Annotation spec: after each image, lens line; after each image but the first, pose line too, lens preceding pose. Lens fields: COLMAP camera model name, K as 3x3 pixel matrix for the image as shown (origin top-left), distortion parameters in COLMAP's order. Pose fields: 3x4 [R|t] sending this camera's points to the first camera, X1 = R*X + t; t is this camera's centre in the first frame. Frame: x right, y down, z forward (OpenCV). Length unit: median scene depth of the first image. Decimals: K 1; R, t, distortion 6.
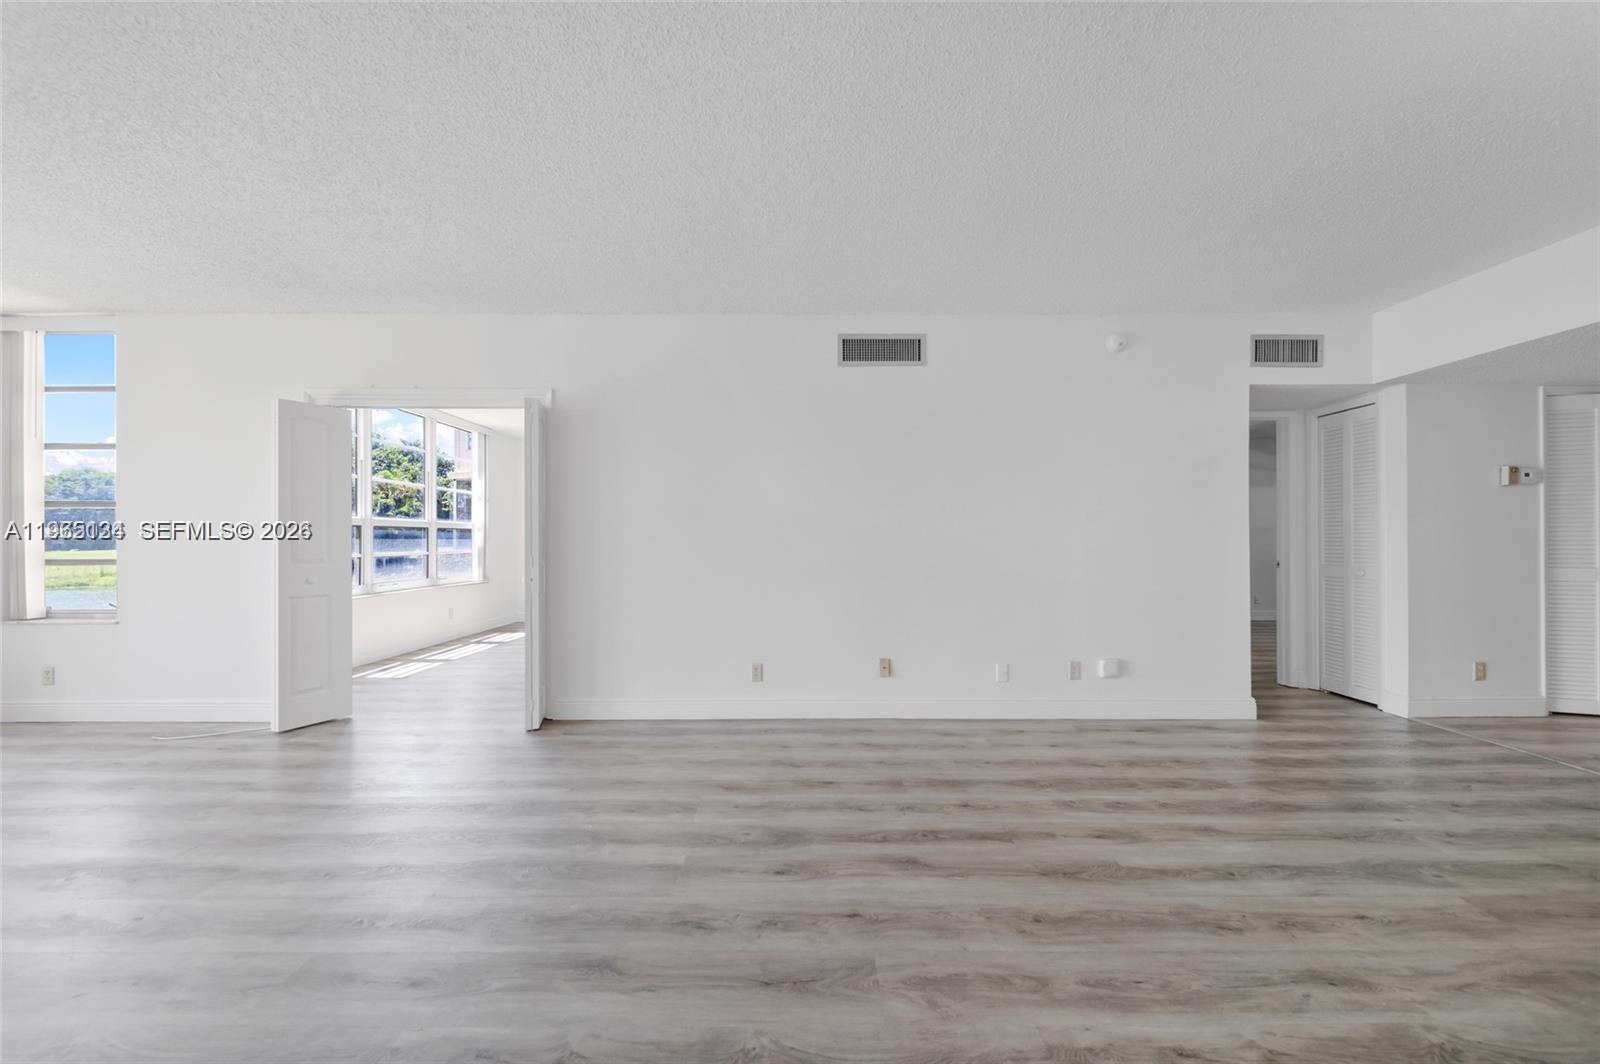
lens RADIAL K [[576.5, 0, 809.8], [0, 576.5, 541.0], [0, 0, 1]] dist [0.010395, -0.004828]
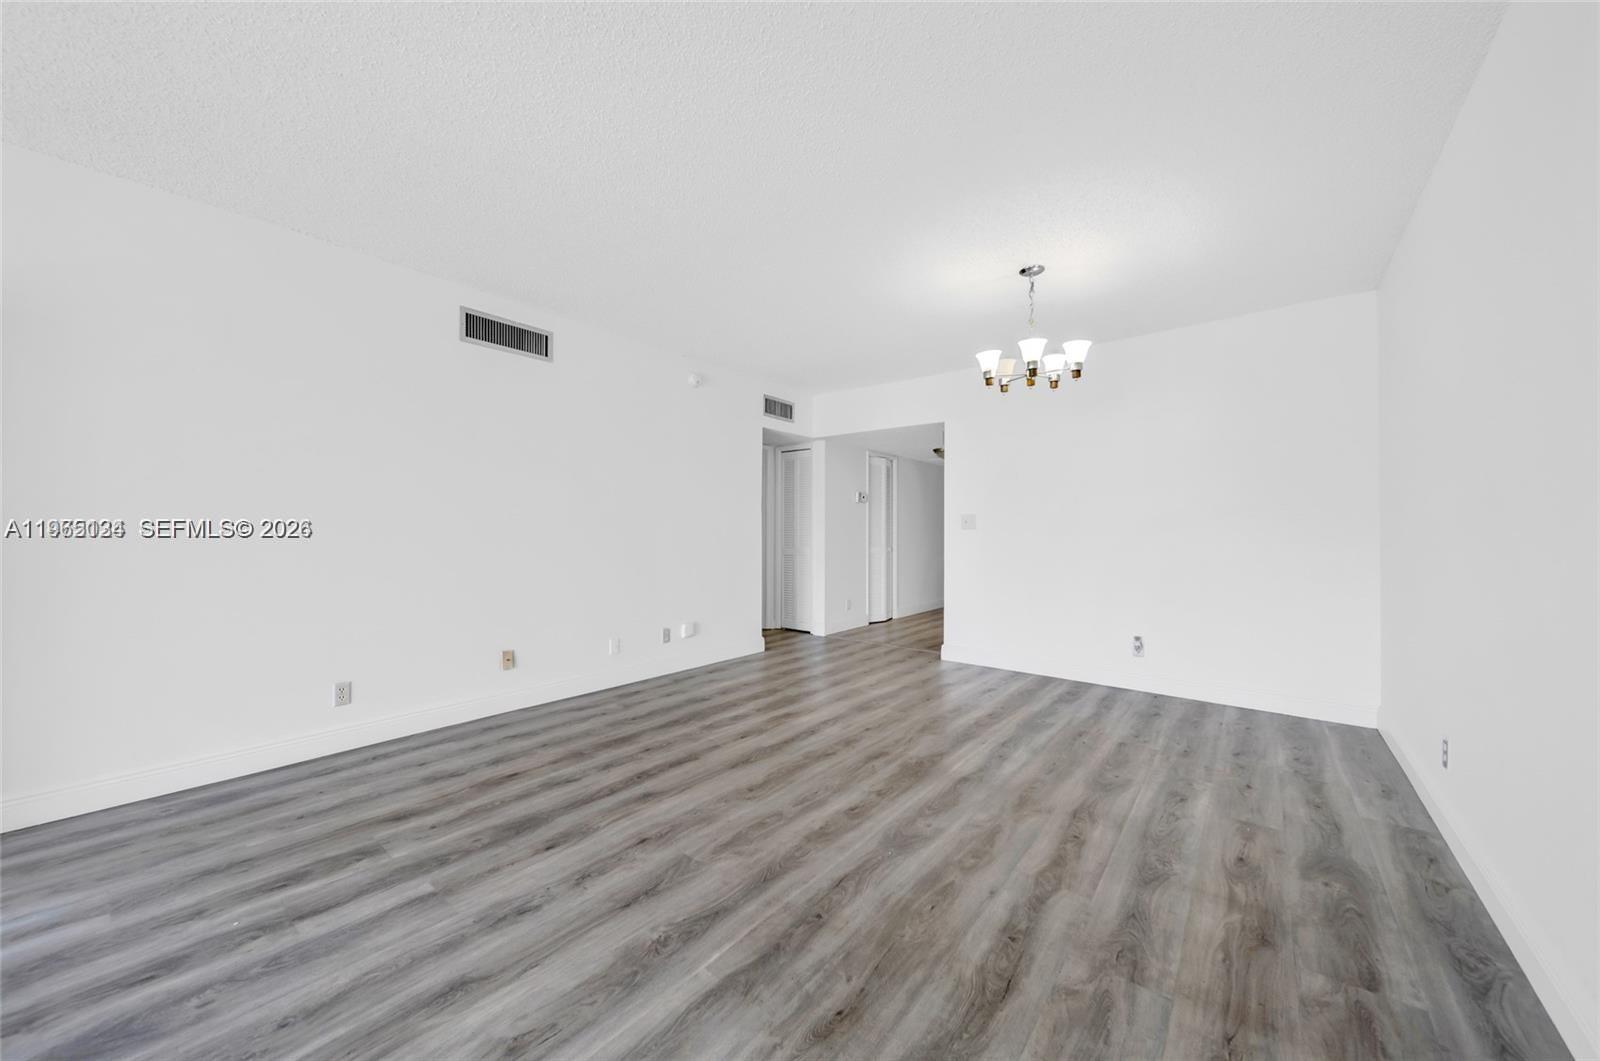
lens RADIAL K [[576.5, 0, 809.8], [0, 576.5, 539.5], [0, 0, 1]] dist [0.010395, -0.004828]
pose [[0.612397, -0.006572, 0.790523, -0.505241], [-0.004175, 0.999925, 0.011546, 0.000577], [-0.790539, -0.010371, 0.612324, -0.008437]]
